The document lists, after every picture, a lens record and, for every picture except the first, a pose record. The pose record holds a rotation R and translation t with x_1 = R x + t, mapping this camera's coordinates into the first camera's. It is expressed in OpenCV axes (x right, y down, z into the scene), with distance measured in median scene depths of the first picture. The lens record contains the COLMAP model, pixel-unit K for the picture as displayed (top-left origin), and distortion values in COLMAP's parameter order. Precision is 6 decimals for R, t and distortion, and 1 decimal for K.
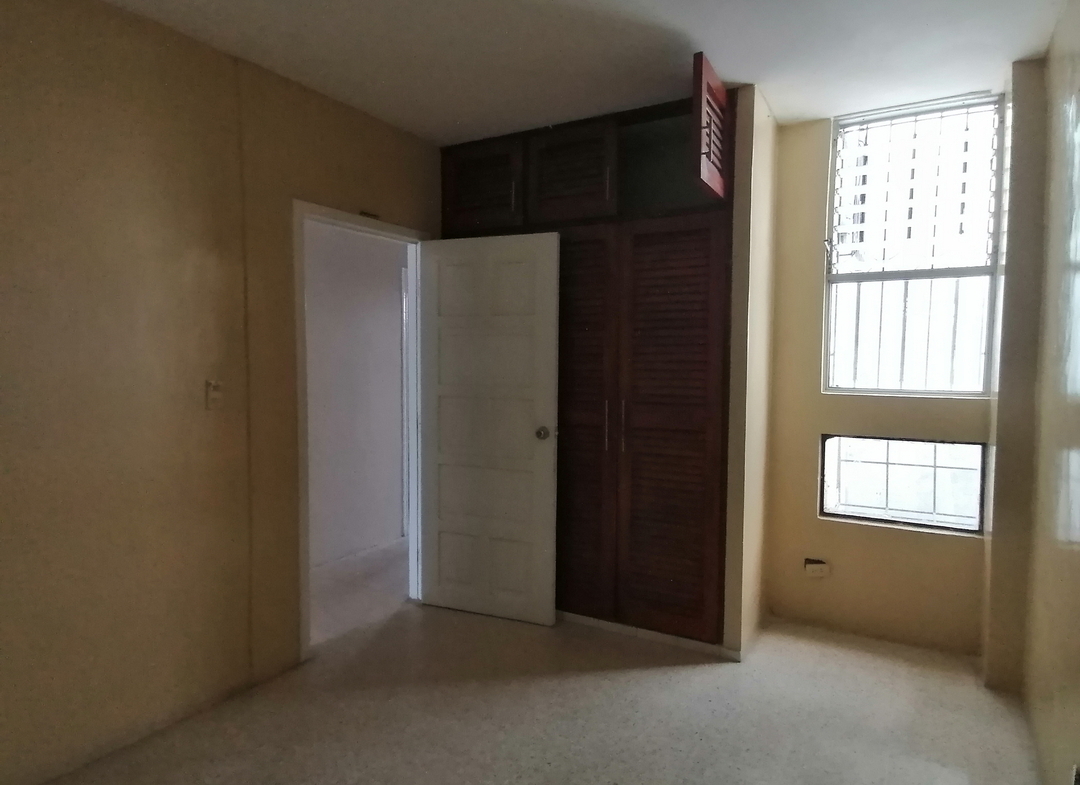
lens RADIAL K [[658.4, 0, 540.0], [0, 658.4, 392.5], [0, 0, 1]] dist [0.028172, 0.000784]
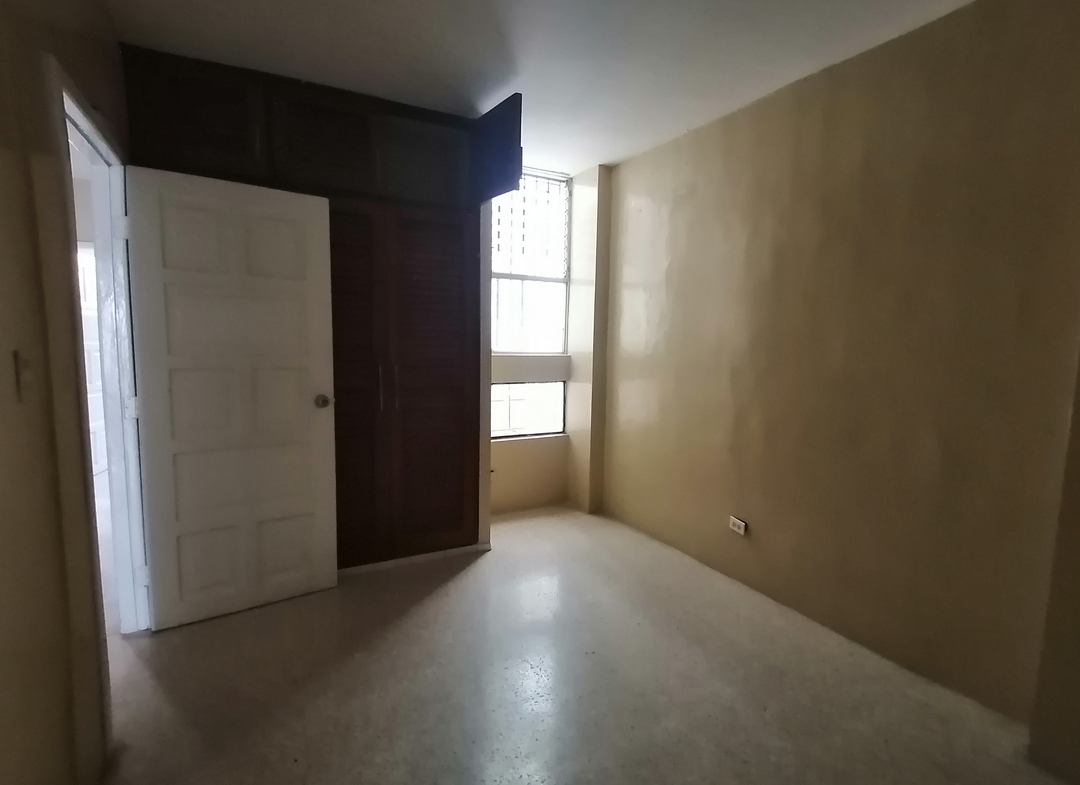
lens RADIAL K [[528.5, 0, 536.0], [0, 528.5, 390.9], [0, 0, 1]] dist [0.033264, 0.000292]
pose [[0.542247, -0.079198, 0.836478, -0.496185], [0.031083, 0.996757, 0.074224, -0.003727], [-0.839644, -0.014247, 0.542950, 0.293647]]
